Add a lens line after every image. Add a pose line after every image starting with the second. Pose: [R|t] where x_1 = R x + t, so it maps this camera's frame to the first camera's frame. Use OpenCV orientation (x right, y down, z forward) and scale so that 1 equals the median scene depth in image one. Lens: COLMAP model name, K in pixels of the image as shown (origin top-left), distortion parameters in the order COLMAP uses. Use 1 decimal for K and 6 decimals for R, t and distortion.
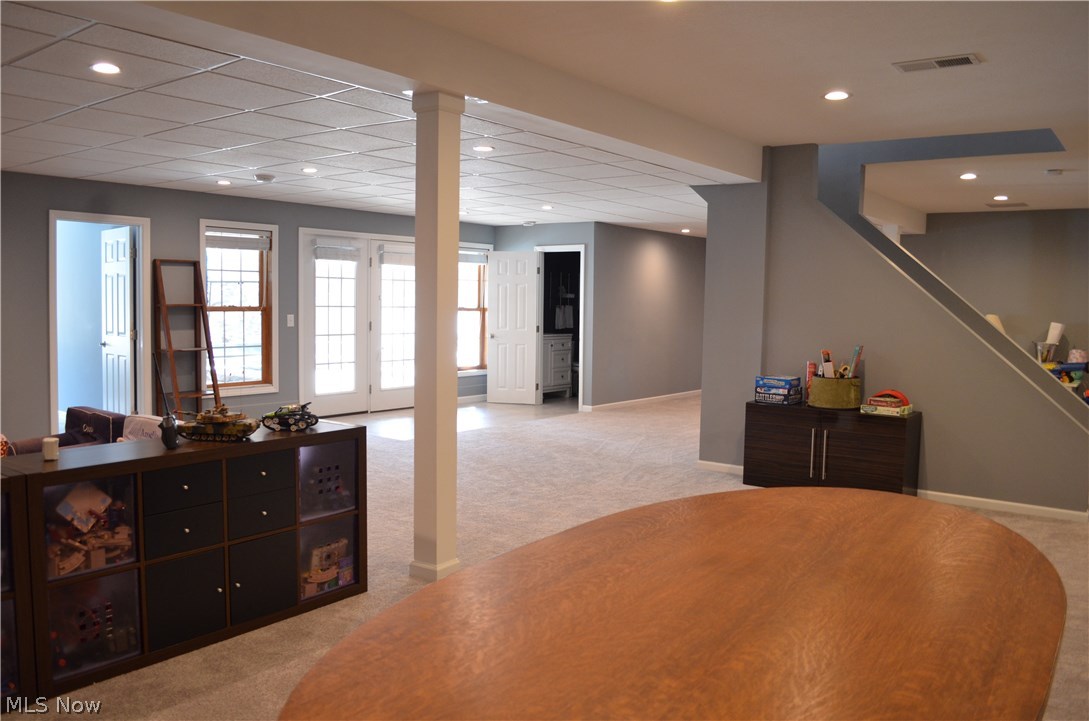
lens RADIAL K [[854.3, 0, 544.5], [0, 854.3, 360.5], [0, 0, 1]] dist [-0.070921, -0.003068]
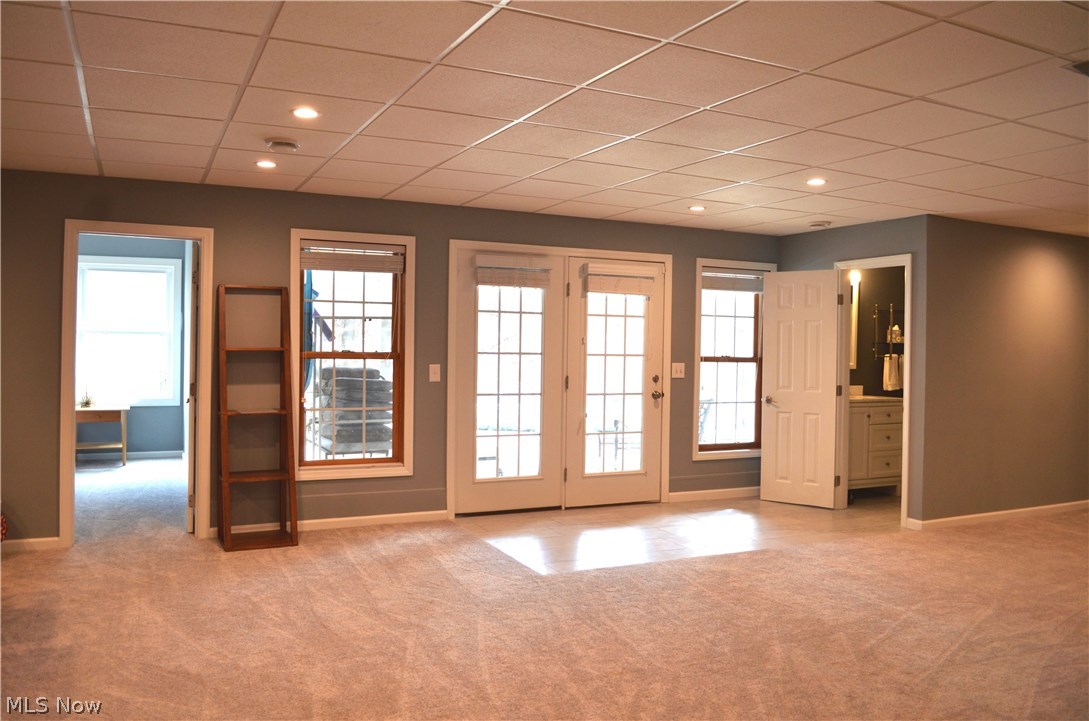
lens RADIAL K [[854.3, 0, 544.5], [0, 854.3, 360.5], [0, 0, 1]] dist [-0.070921, -0.003068]
pose [[0.897362, 0.010200, -0.441178, 0.084821], [-0.034324, 0.998317, -0.046735, -0.025656], [0.439959, 0.057082, 0.896202, 0.383119]]
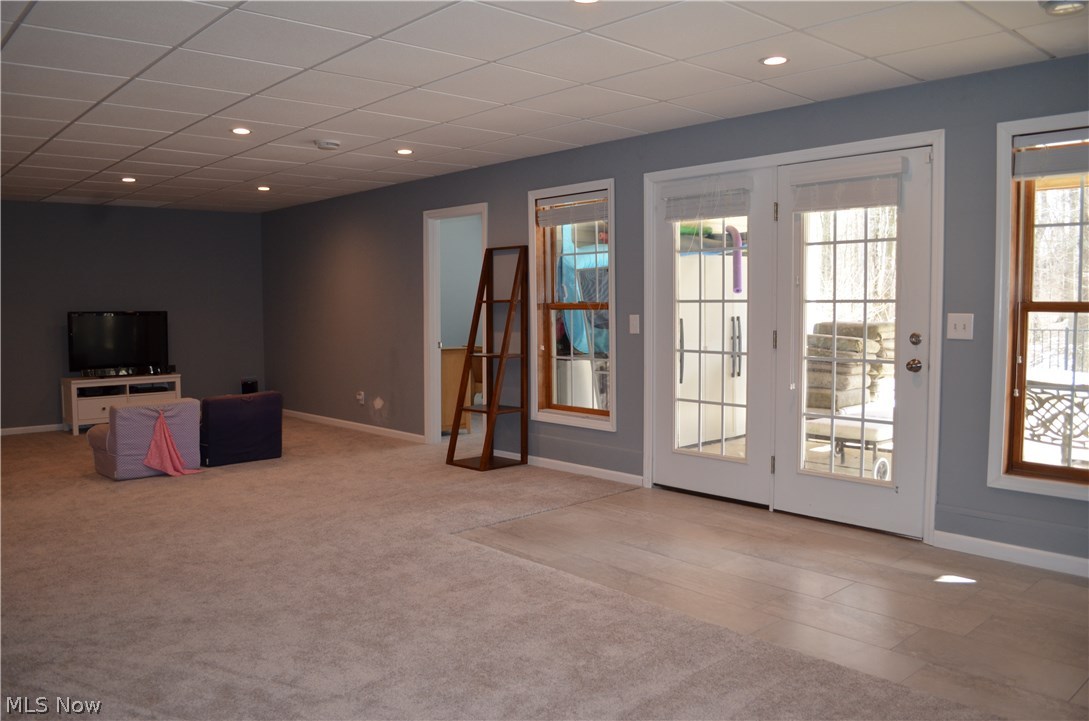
lens RADIAL K [[854.3, 0, 544.5], [0, 854.3, 360.5], [0, 0, 1]] dist [-0.070921, -0.003068]
pose [[-0.178520, 0.062893, -0.981924, 0.318883], [-0.052353, 0.995934, 0.073309, -0.058980], [0.982543, 0.064493, -0.174502, 0.976205]]
